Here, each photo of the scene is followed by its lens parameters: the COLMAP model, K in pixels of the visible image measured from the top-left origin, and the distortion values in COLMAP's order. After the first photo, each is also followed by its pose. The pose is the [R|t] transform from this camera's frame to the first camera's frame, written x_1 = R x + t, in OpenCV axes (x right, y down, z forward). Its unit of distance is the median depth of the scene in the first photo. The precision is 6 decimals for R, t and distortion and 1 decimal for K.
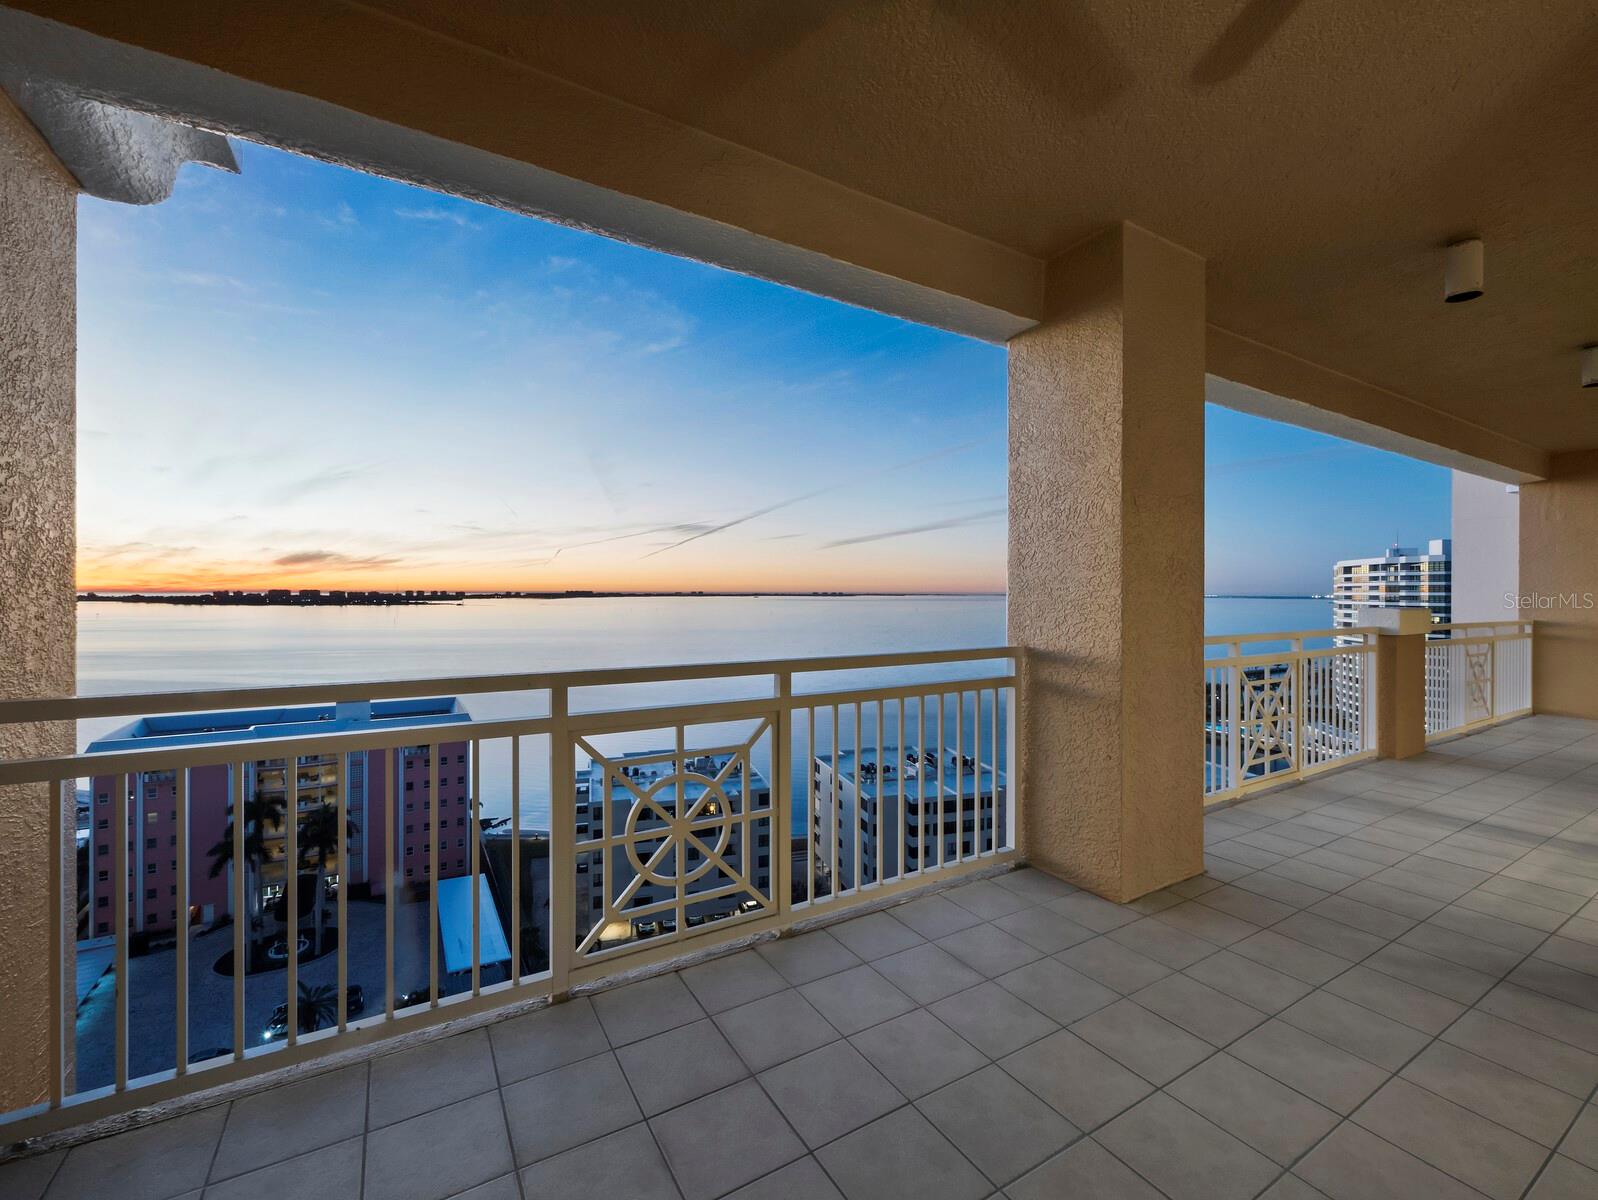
lens RADIAL K [[679.4, 0, 801.8], [0, 679.4, 597.4], [0, 0, 1]] dist [-0.004945, -0.000461]
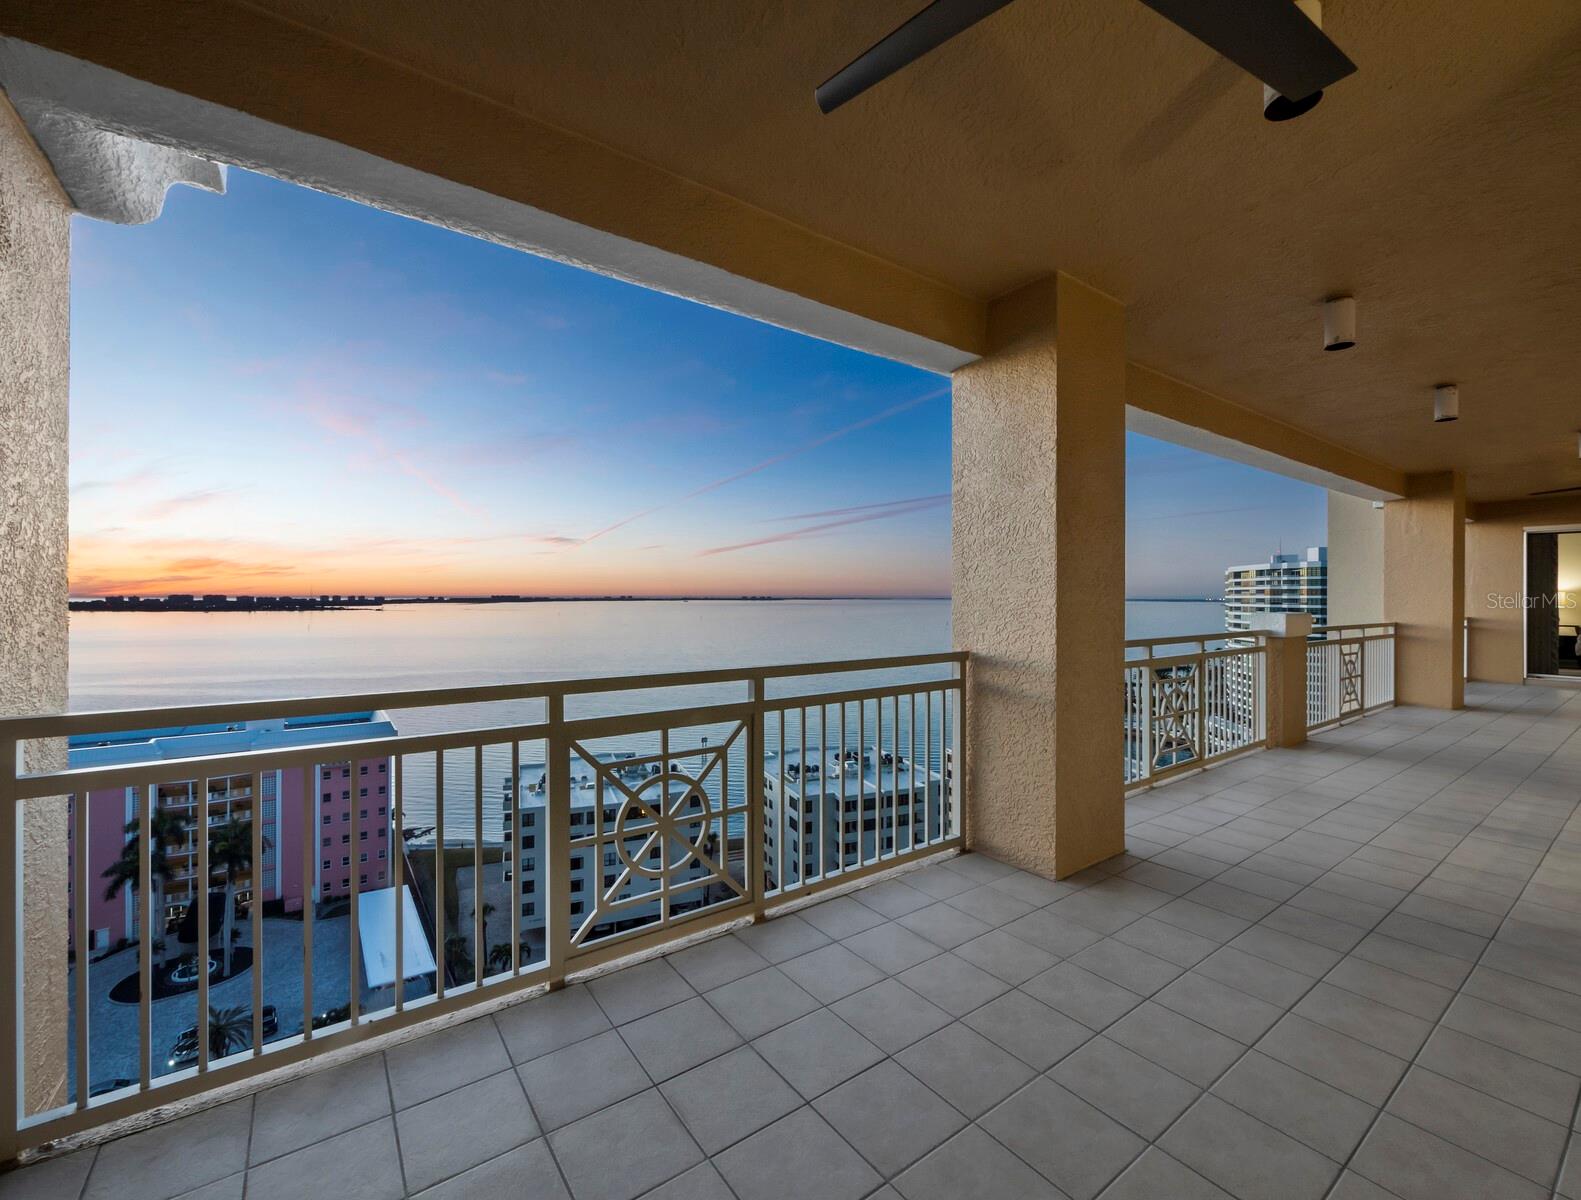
lens RADIAL K [[666.9, 0, 787.9], [0, 666.9, 603.0], [0, 0, 1]] dist [-0.006350, 0.000754]
pose [[0.996453, -0.002622, 0.084116, -0.053081], [0.002428, 0.999994, 0.002417, -0.009184], [-0.084121, -0.002204, 0.996453, -0.049232]]
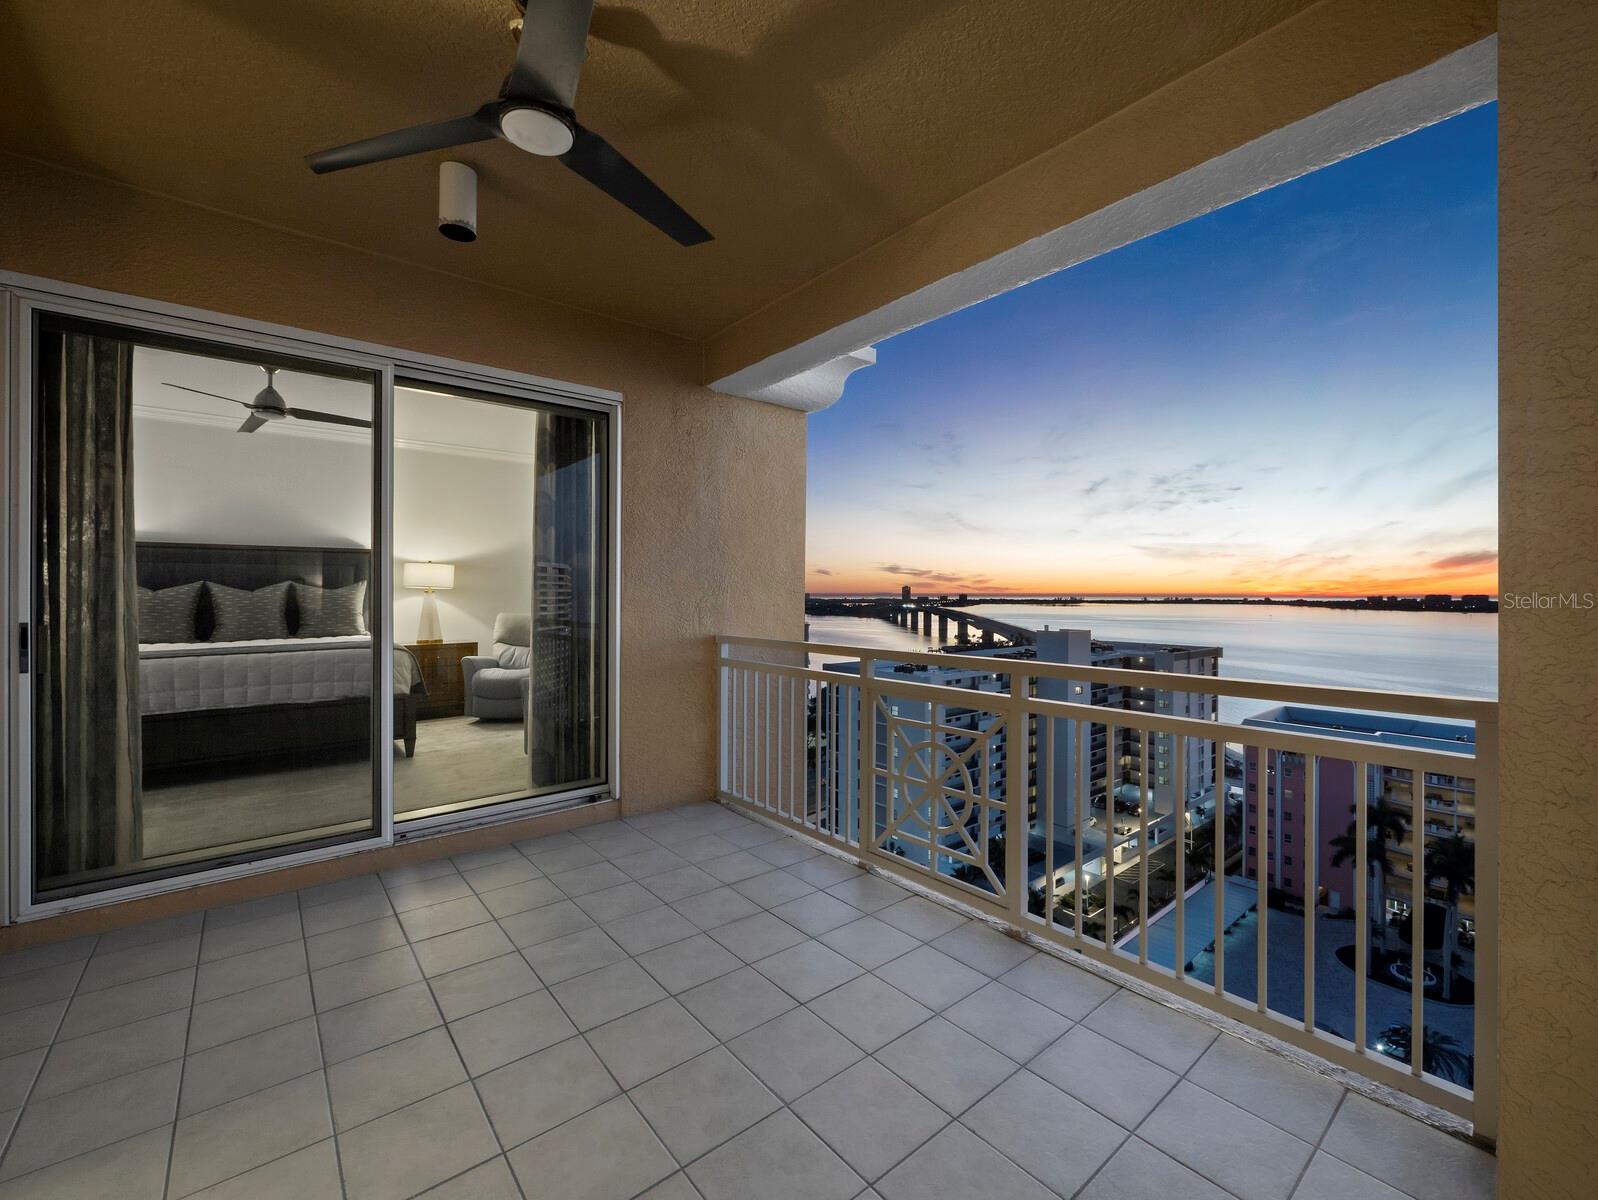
lens RADIAL K [[669.8, 0, 804.6], [0, 669.8, 612.0], [0, 0, 1]] dist [-0.002660, -0.000173]
pose [[0.153994, 0.022988, -0.987804, 0.713164], [-0.009006, 0.999720, 0.021862, -0.000578], [0.988031, 0.005529, 0.154158, 0.425220]]
